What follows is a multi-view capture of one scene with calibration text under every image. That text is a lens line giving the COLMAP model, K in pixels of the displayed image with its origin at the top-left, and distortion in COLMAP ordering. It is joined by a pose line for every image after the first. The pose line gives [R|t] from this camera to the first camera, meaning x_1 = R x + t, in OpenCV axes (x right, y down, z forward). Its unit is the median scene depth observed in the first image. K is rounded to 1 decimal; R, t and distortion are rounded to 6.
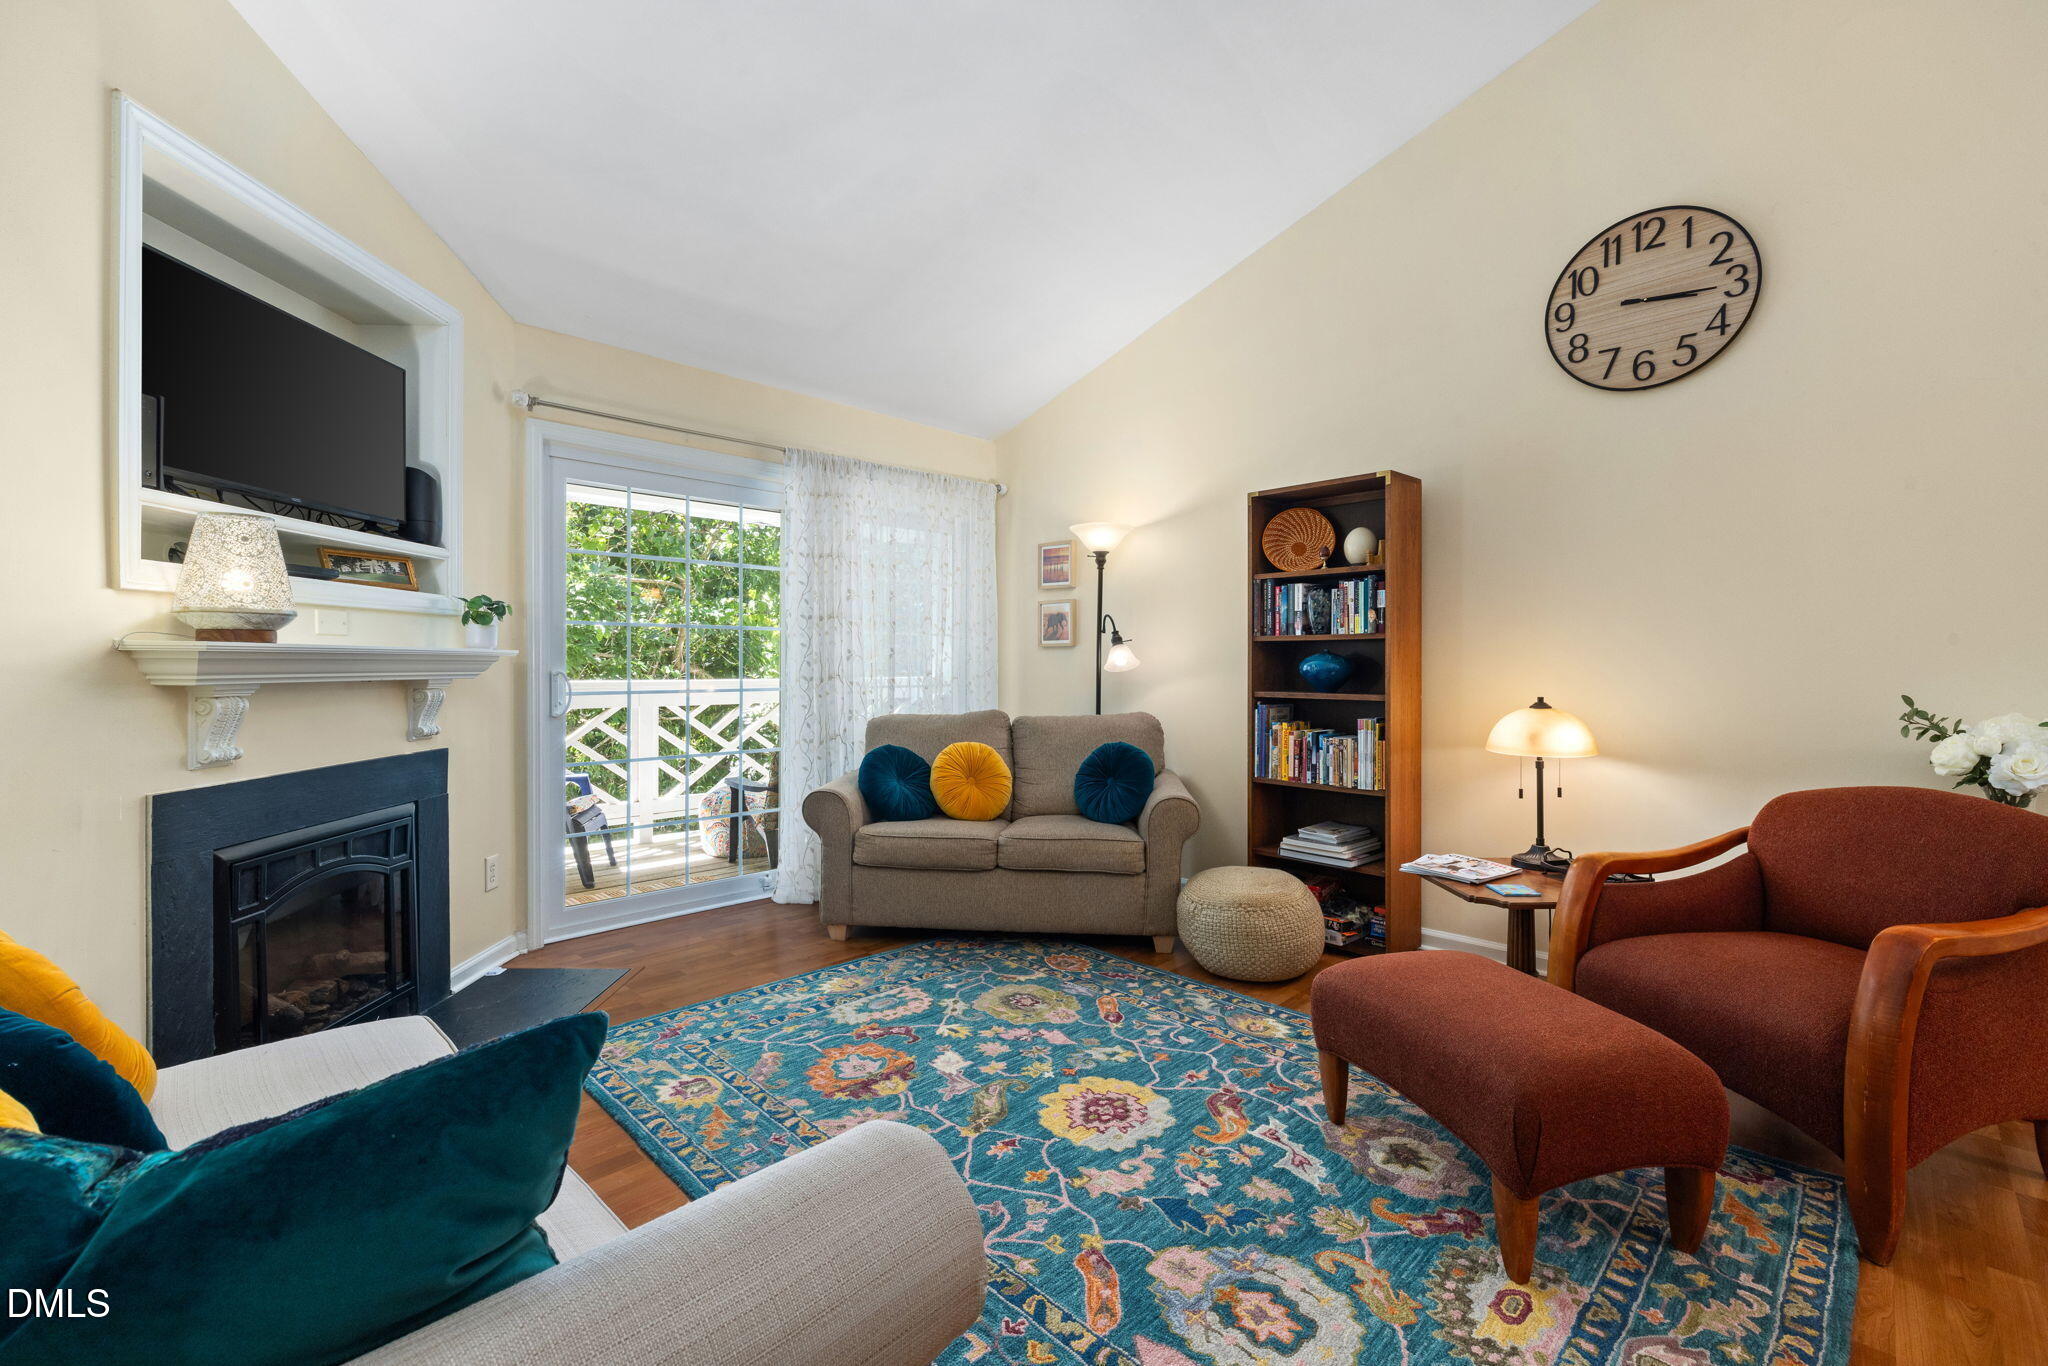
lens RADIAL K [[905.1, 0, 1026.8], [0, 905.1, 697.8], [0, 0, 1]] dist [-0.001017, -0.000315]
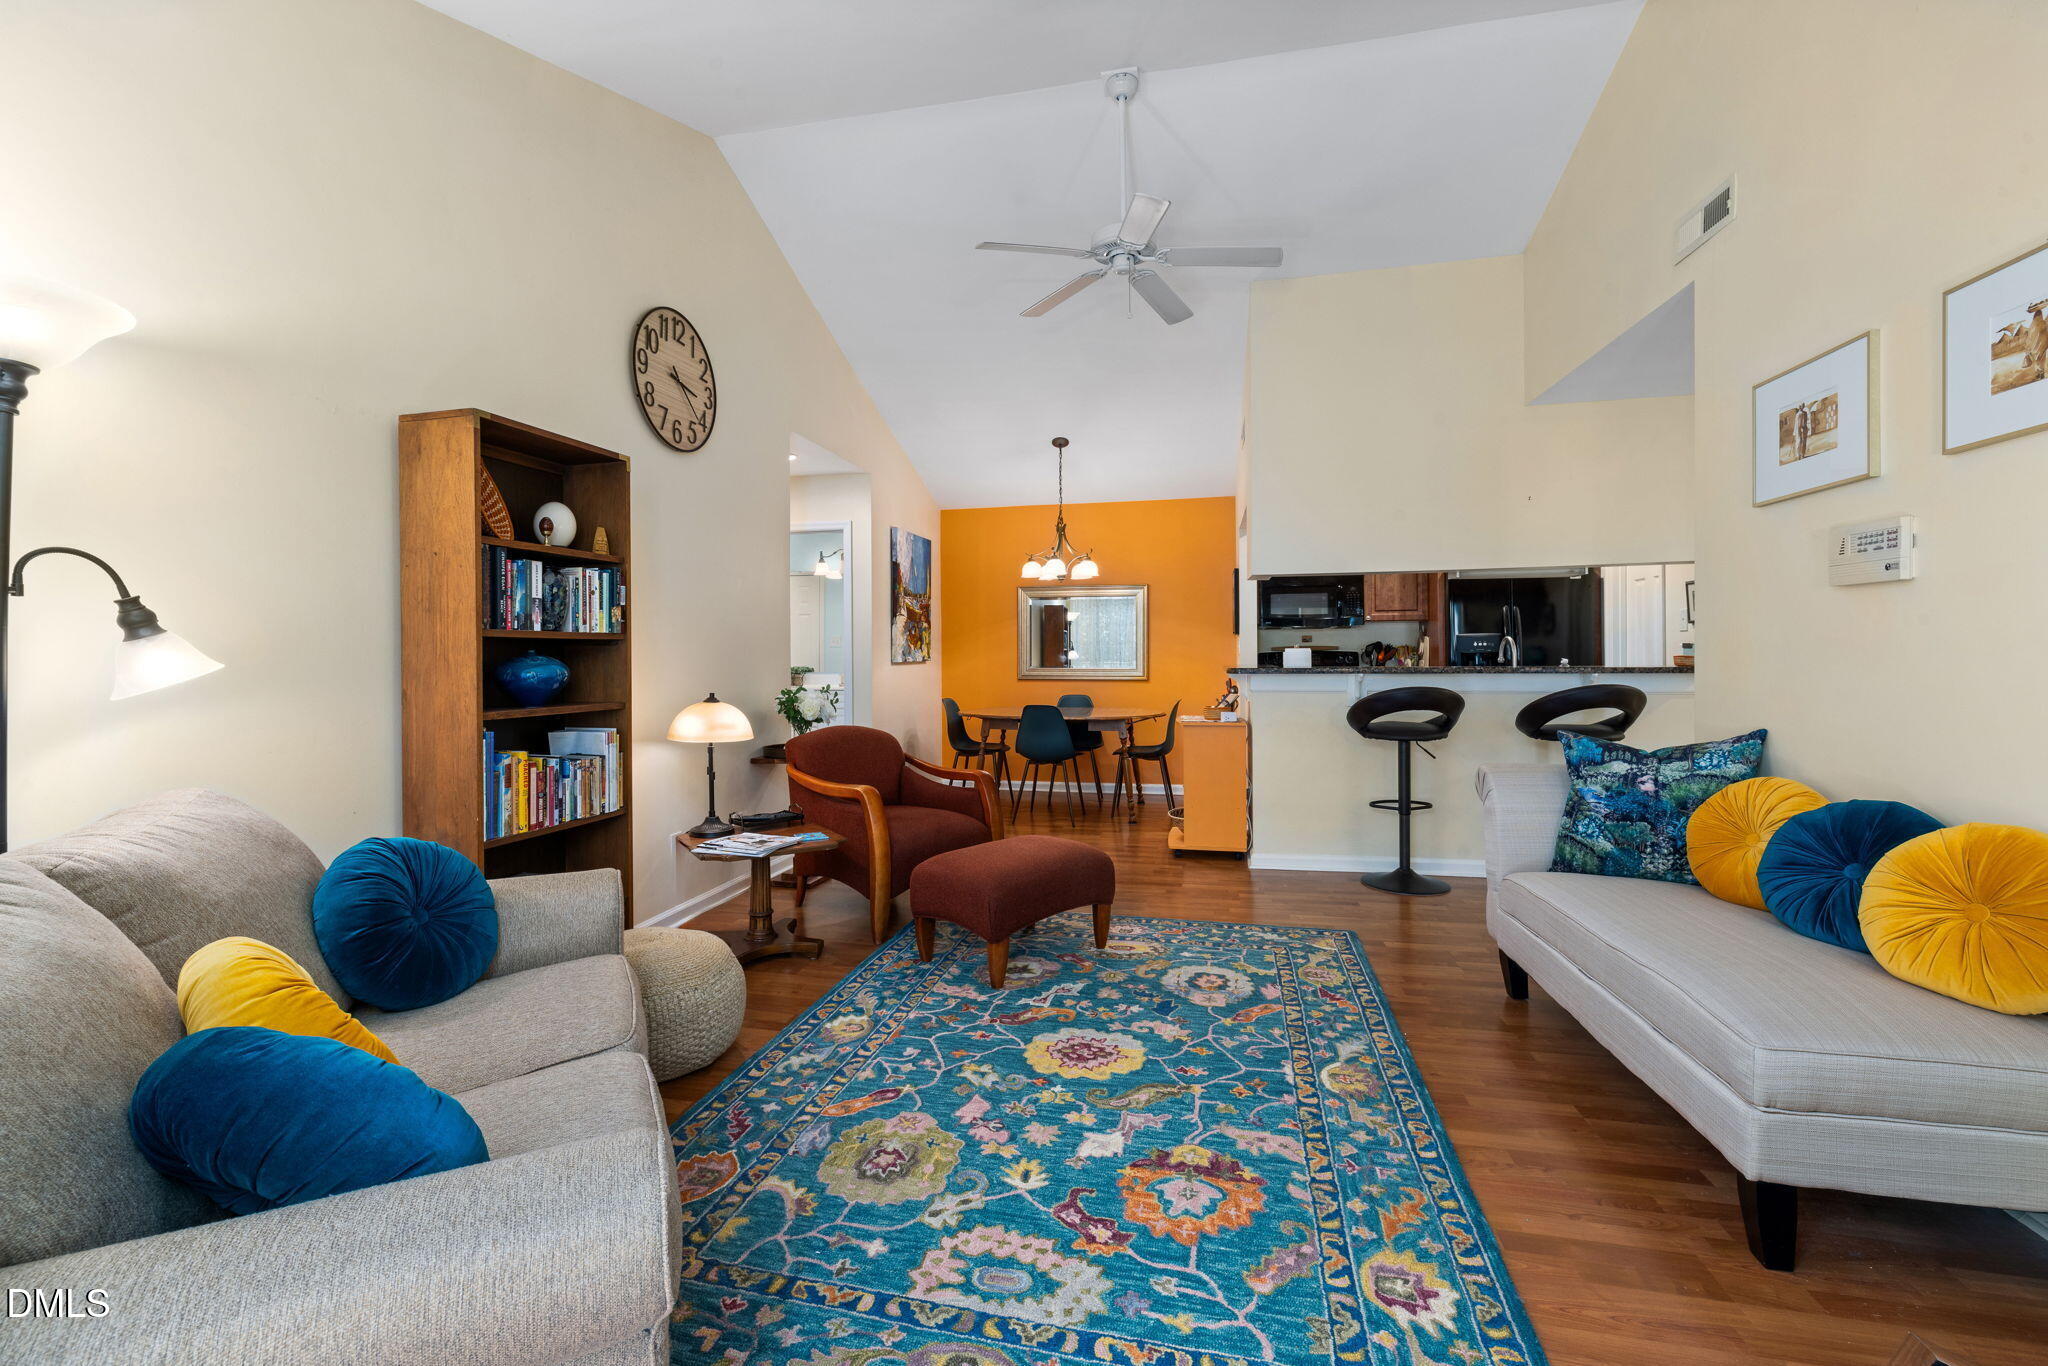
lens RADIAL K [[838.1, 0, 1024.0], [0, 838.1, 683.0], [0, 0, 1]] dist [-0.000946, 0.000014]
pose [[-0.524270, -0.026126, 0.851151, -0.632473], [0.038976, 0.997745, 0.054633, -0.062342], [-0.850660, 0.061817, -0.522070, 1.308430]]
